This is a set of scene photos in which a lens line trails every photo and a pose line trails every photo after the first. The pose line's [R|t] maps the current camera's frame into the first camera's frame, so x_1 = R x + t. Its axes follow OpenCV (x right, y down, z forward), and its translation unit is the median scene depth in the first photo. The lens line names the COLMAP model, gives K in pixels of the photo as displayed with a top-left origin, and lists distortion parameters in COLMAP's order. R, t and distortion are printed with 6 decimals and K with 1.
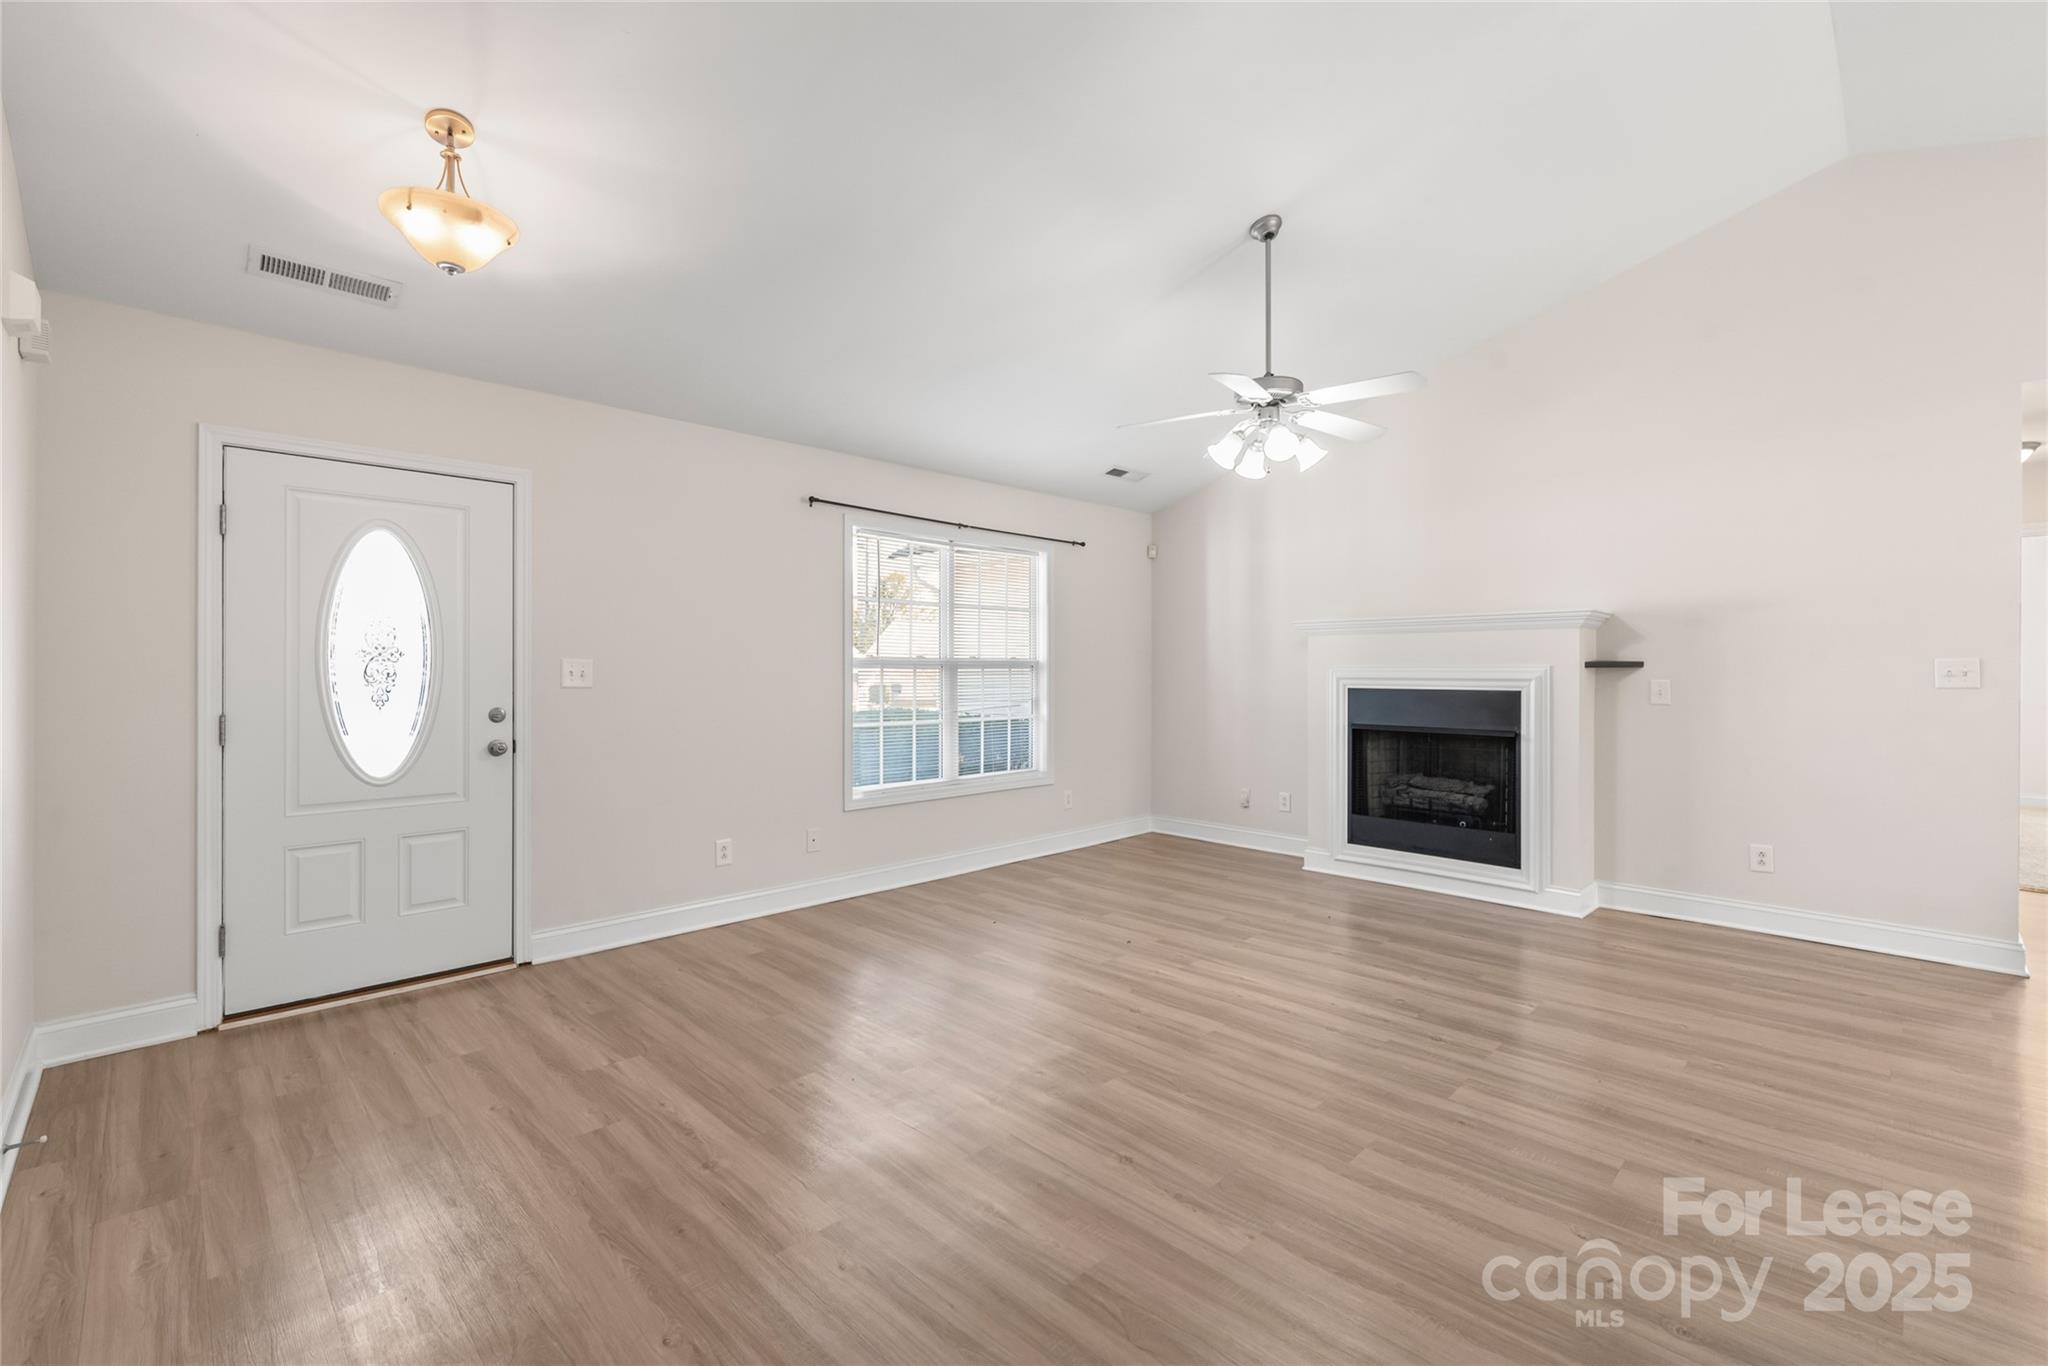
lens RADIAL K [[869.7, 0, 1031.3], [0, 869.7, 666.1], [0, 0, 1]] dist [-0.000388, 0.000127]
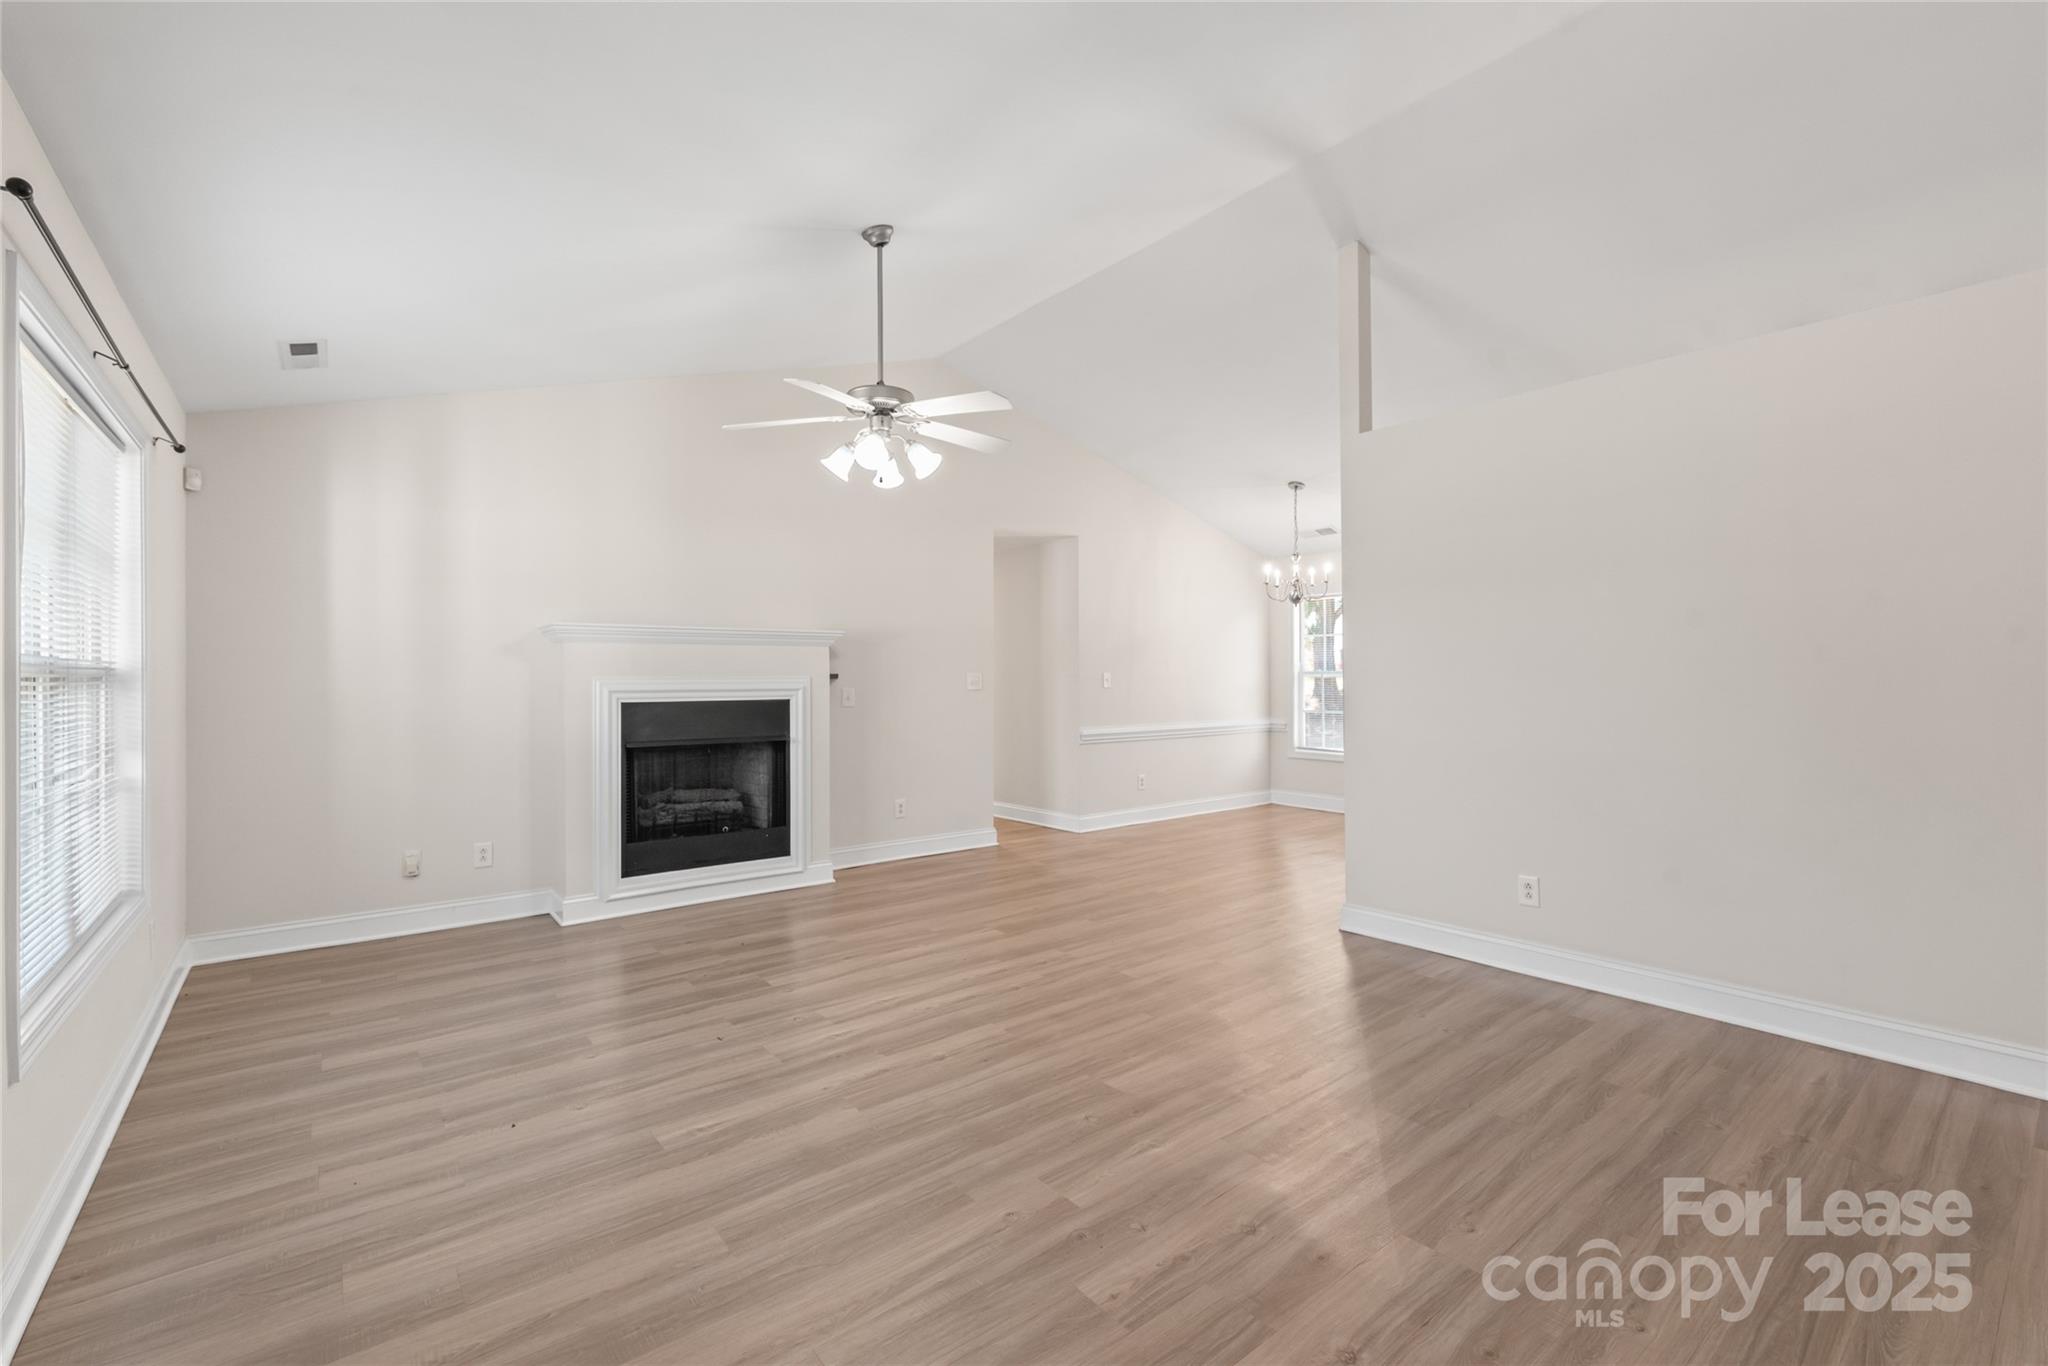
lens RADIAL K [[872.7, 0, 1022.7], [0, 872.7, 670.8], [0, 0, 1]] dist [0.001348, -0.000567]
pose [[0.115242, 0.008478, 0.993301, -0.500851], [0.001225, 0.999962, -0.008677, 0.001217], [-0.993337, 0.002216, 0.115228, 0.522781]]
